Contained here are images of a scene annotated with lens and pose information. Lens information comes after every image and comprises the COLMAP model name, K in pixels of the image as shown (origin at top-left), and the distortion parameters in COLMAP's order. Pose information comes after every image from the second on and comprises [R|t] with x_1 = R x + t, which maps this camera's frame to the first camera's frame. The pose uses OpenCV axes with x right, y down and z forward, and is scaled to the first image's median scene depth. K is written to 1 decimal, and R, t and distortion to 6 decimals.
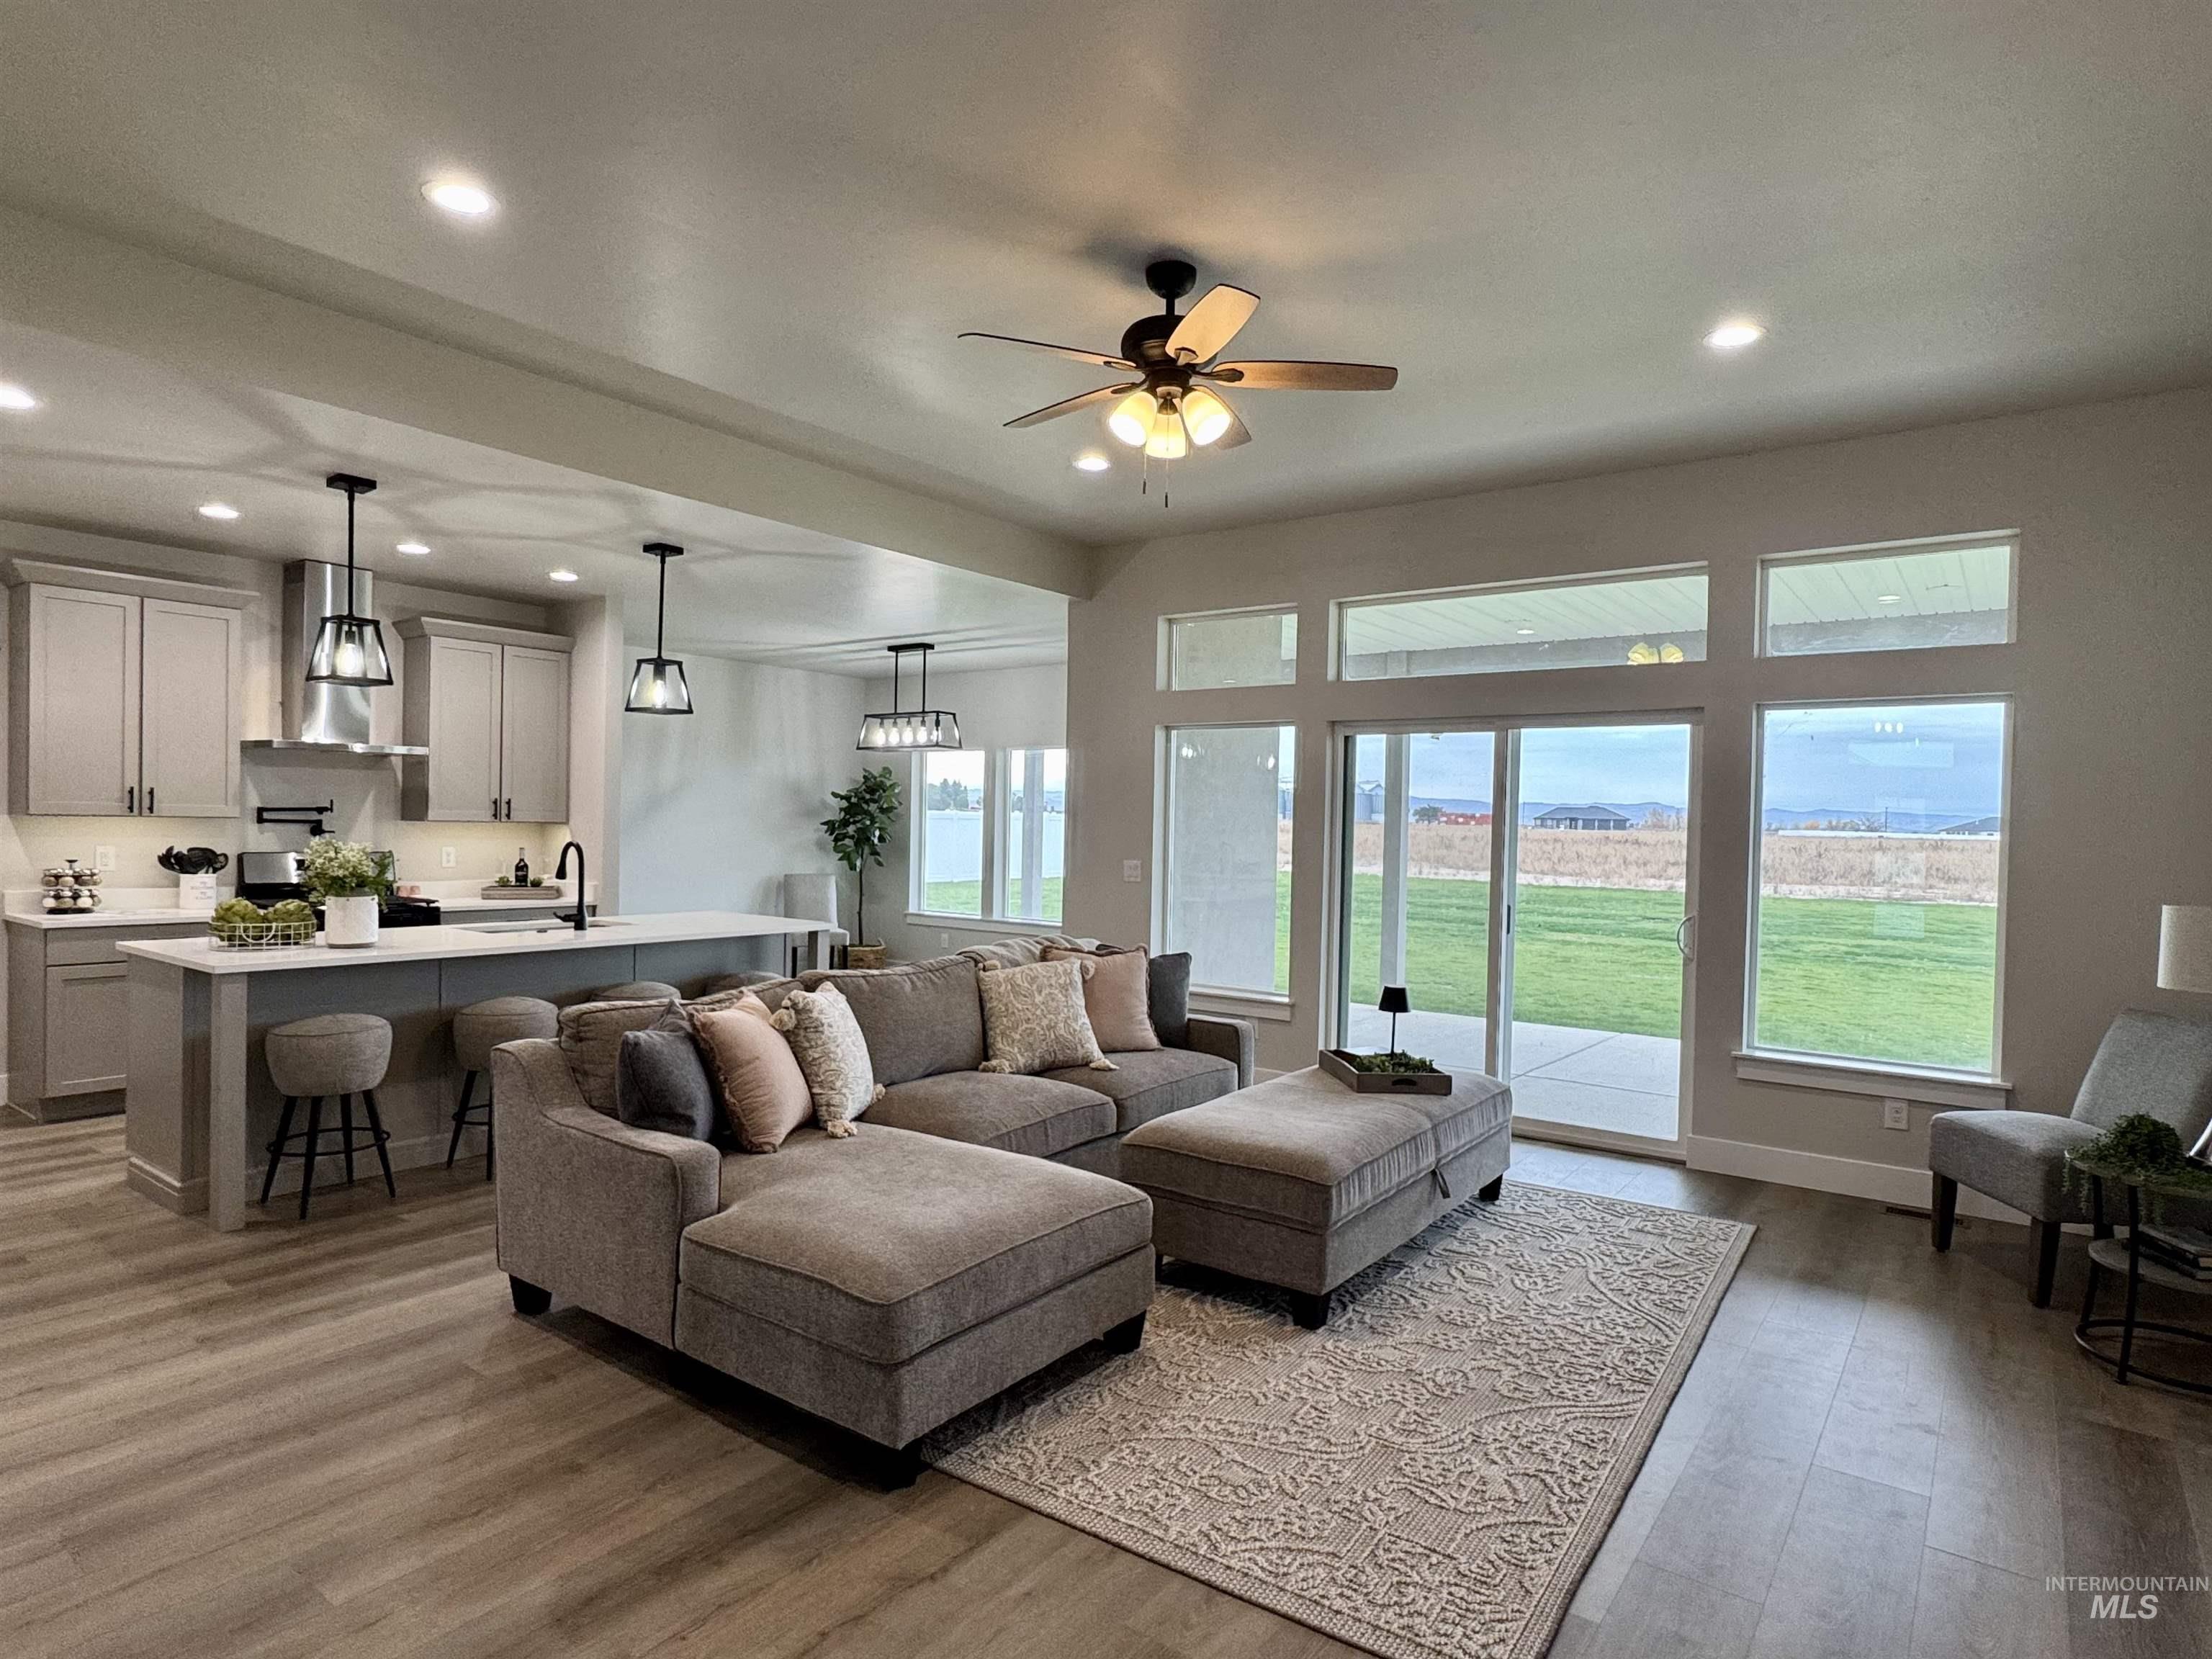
lens RADIAL K [[1224.8, 0, 1101.5], [0, 1224.8, 842.9], [0, 0, 1]] dist [-0.001910, -0.000400]
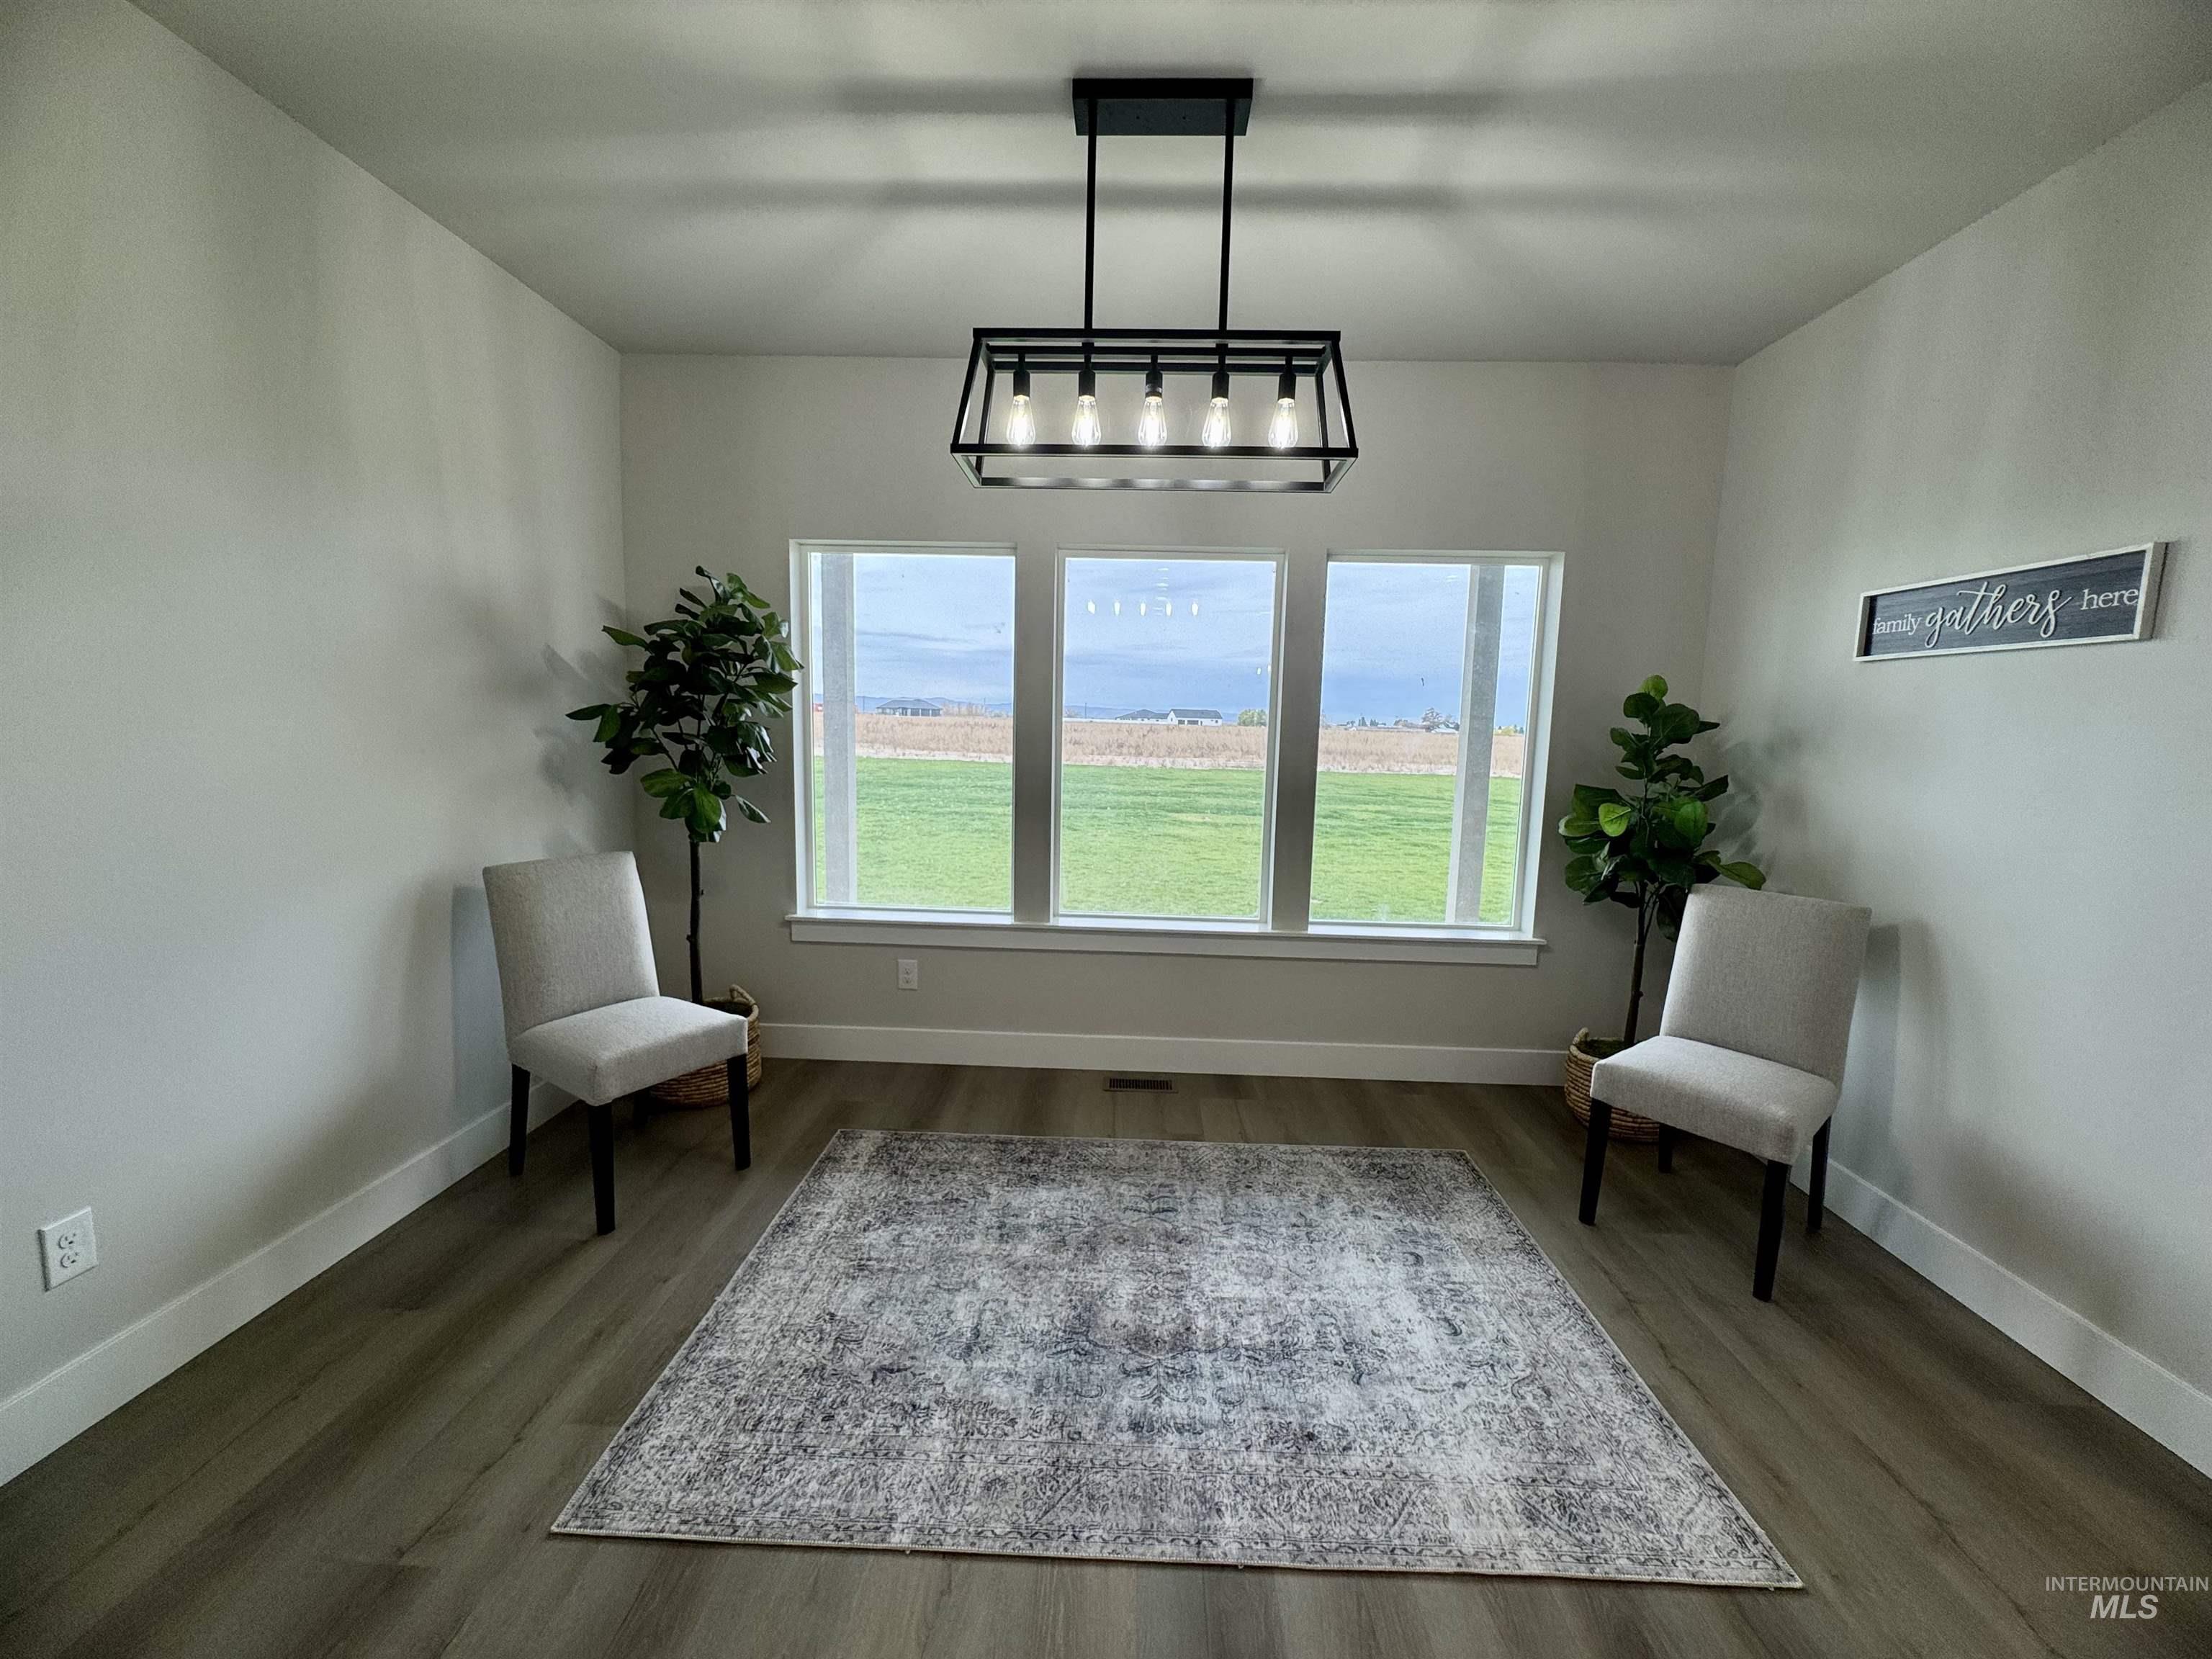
lens RADIAL K [[880.1, 0, 1105.7], [0, 880.1, 832.2], [0, 0, 1]] dist [-0.001669, -0.000054]
pose [[0.817391, -0.067859, 0.572073, -0.244072], [-0.001878, 0.992719, 0.120439, -0.012431], [-0.576080, -0.099520, 0.811312, 0.671300]]
